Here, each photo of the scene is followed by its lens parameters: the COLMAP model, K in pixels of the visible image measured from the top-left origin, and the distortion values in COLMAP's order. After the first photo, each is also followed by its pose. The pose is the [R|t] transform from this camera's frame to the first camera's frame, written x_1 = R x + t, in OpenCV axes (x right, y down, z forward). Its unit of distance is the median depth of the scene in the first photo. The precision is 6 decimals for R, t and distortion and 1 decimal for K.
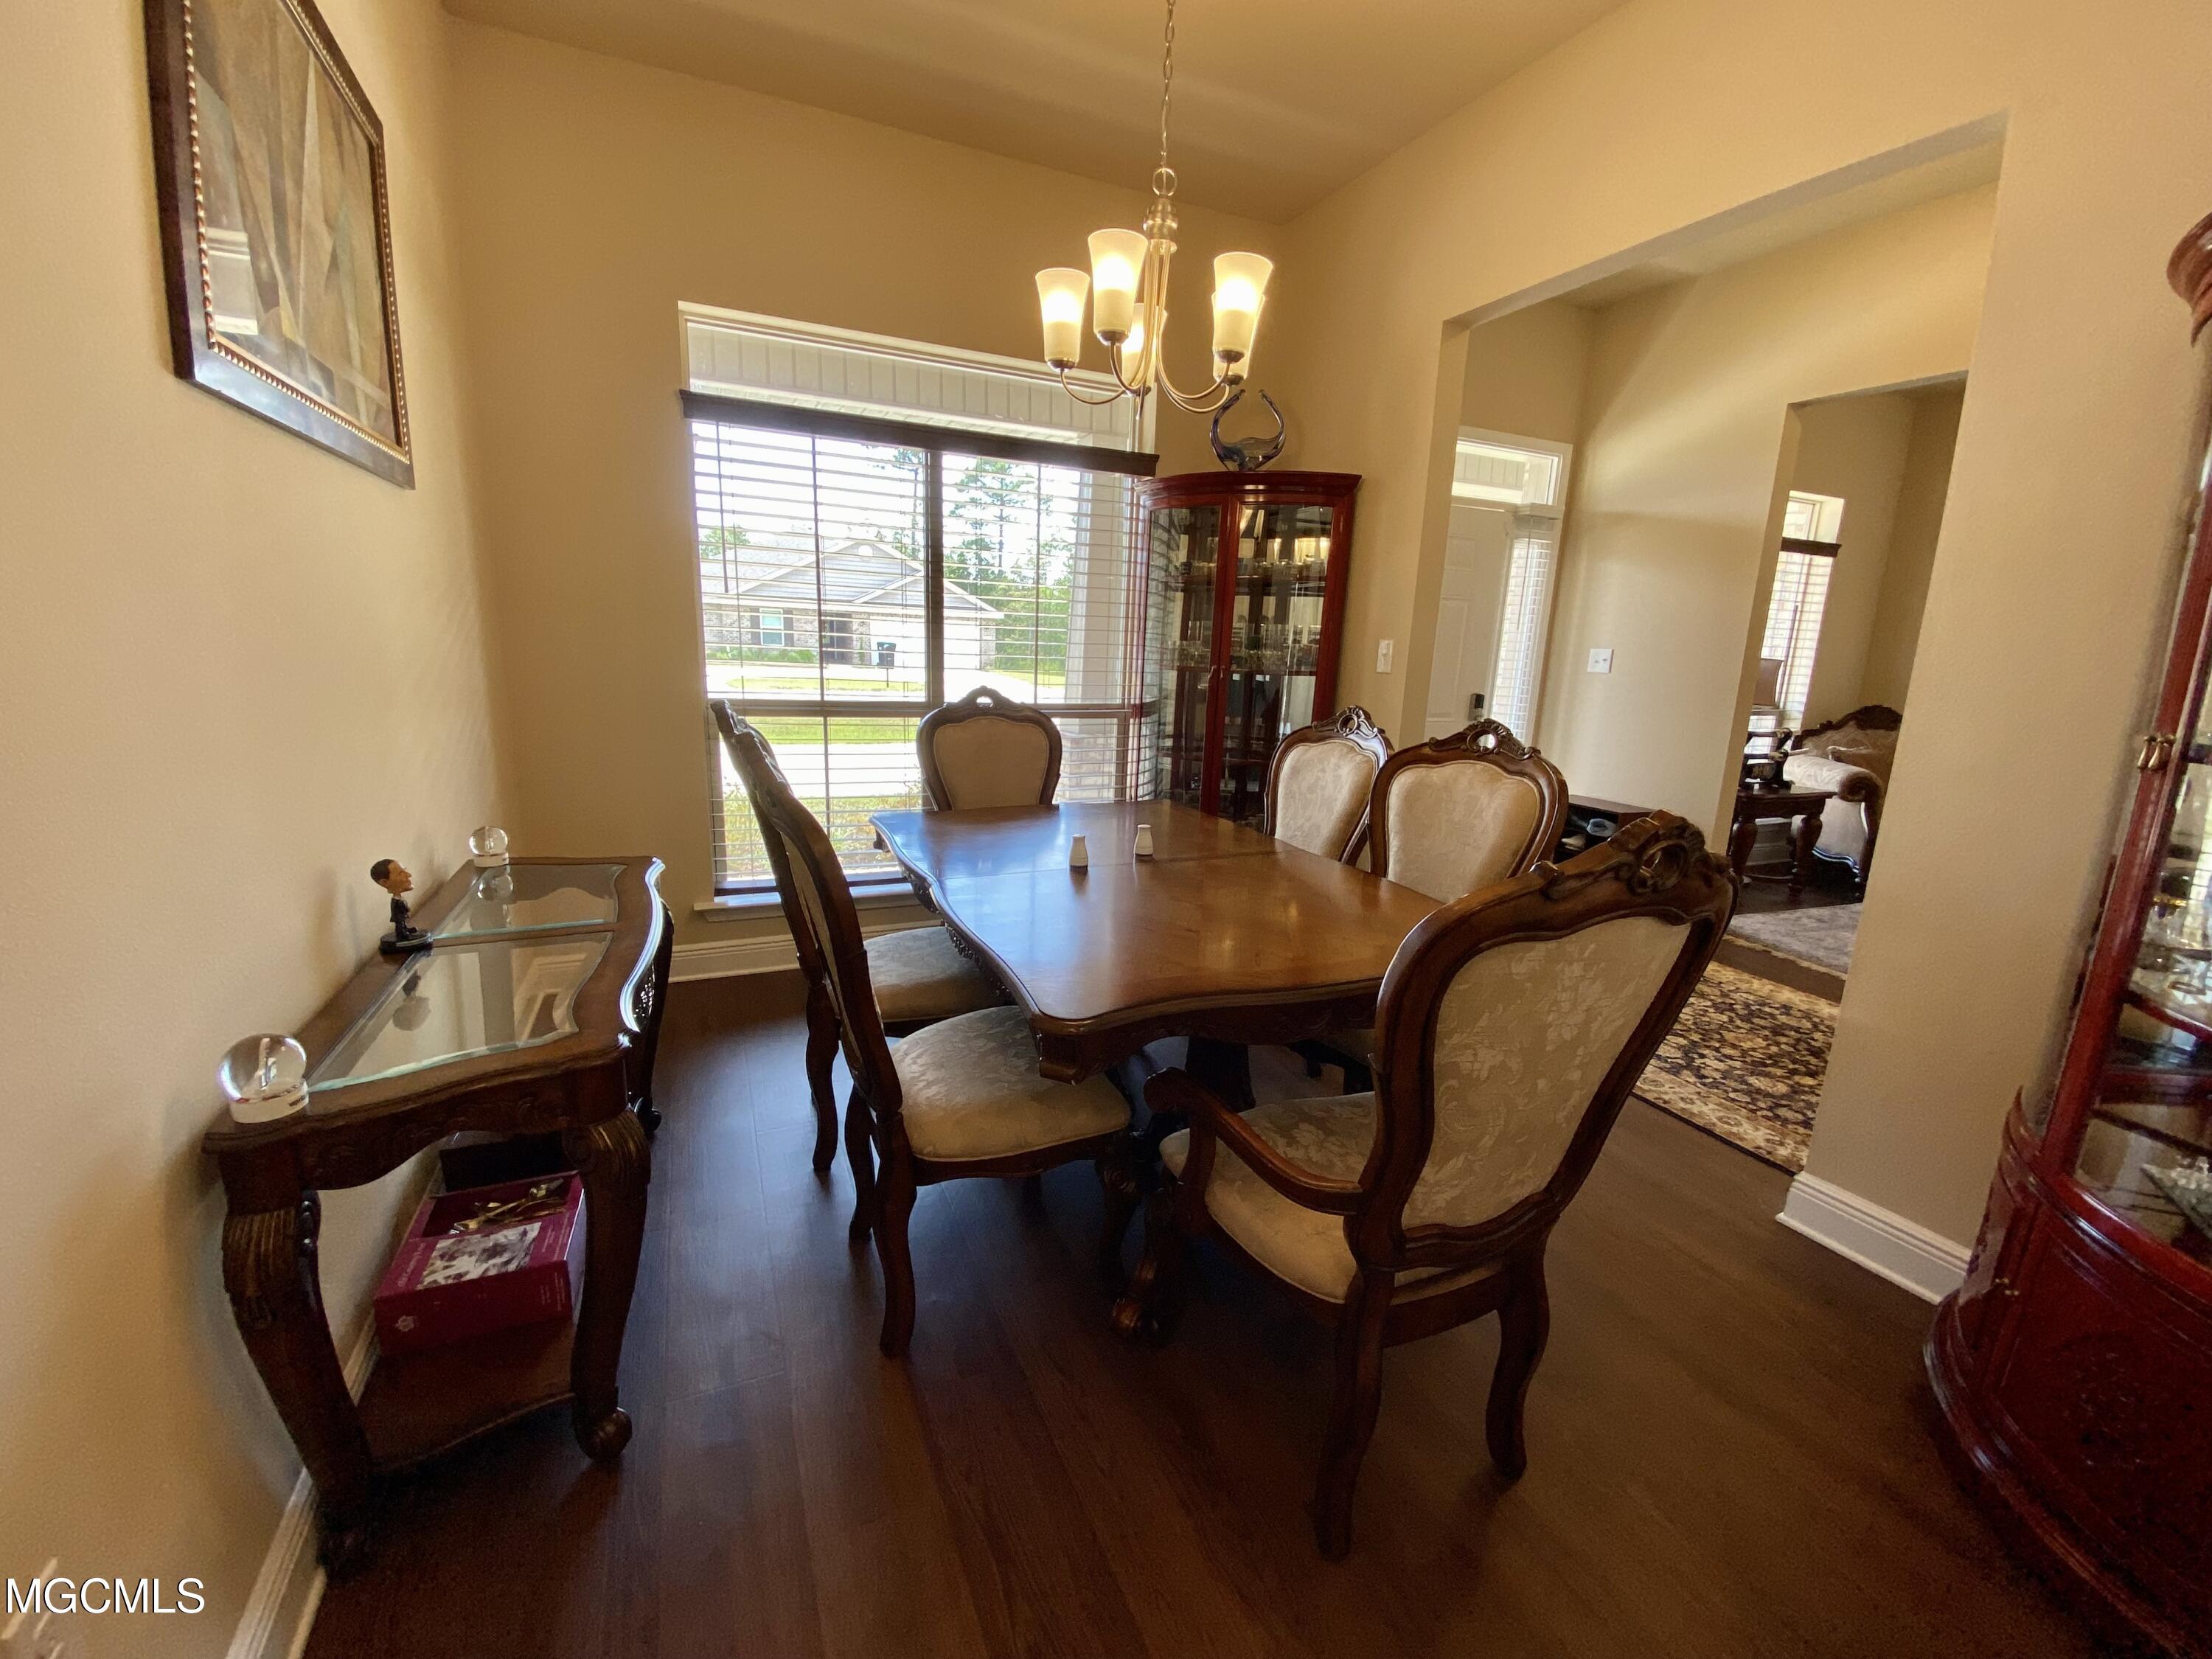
lens RADIAL K [[916.2, 0, 1104.6], [0, 916.2, 816.1], [0, 0, 1]] dist [0.009067, -0.001087]
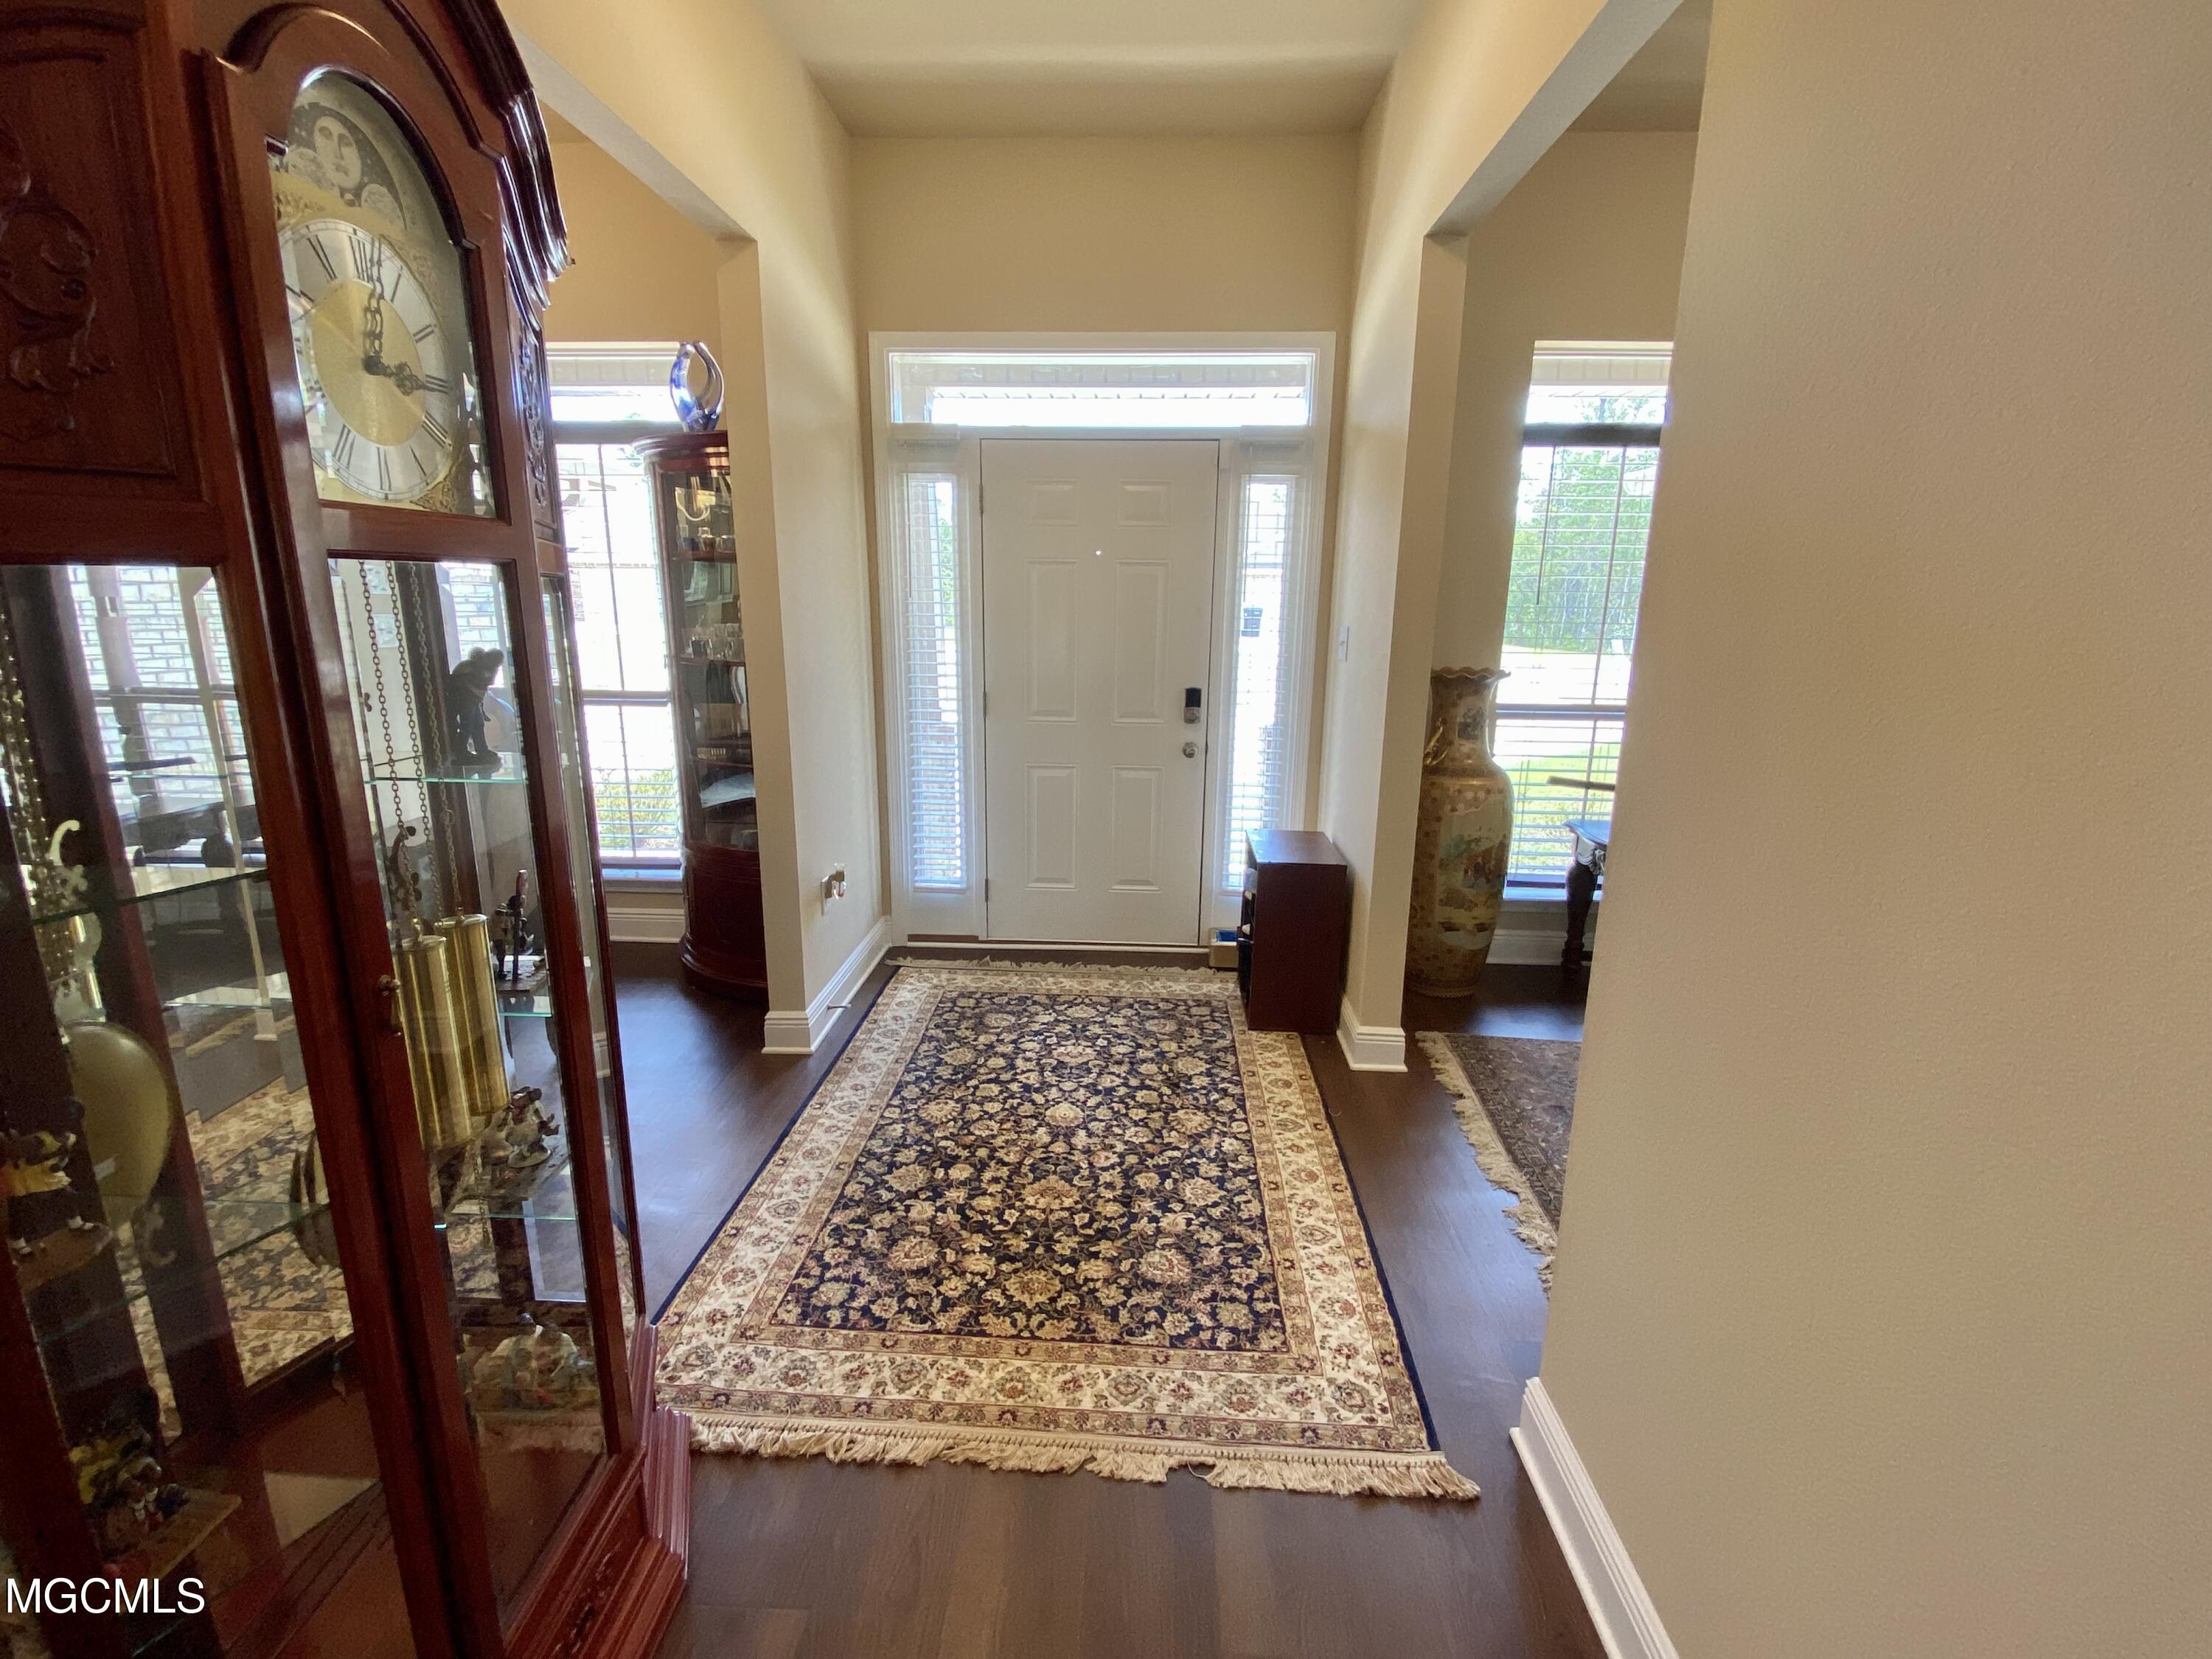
lens RADIAL K [[986.6, 0, 1097.4], [0, 986.6, 837.2], [0, 0, 1]] dist [0.003487, 0.000074]
pose [[0.882188, 0.075723, -0.464770, 0.995185], [-0.063504, 0.997101, 0.041916, -0.056319], [0.466597, -0.007463, 0.884439, 0.339472]]
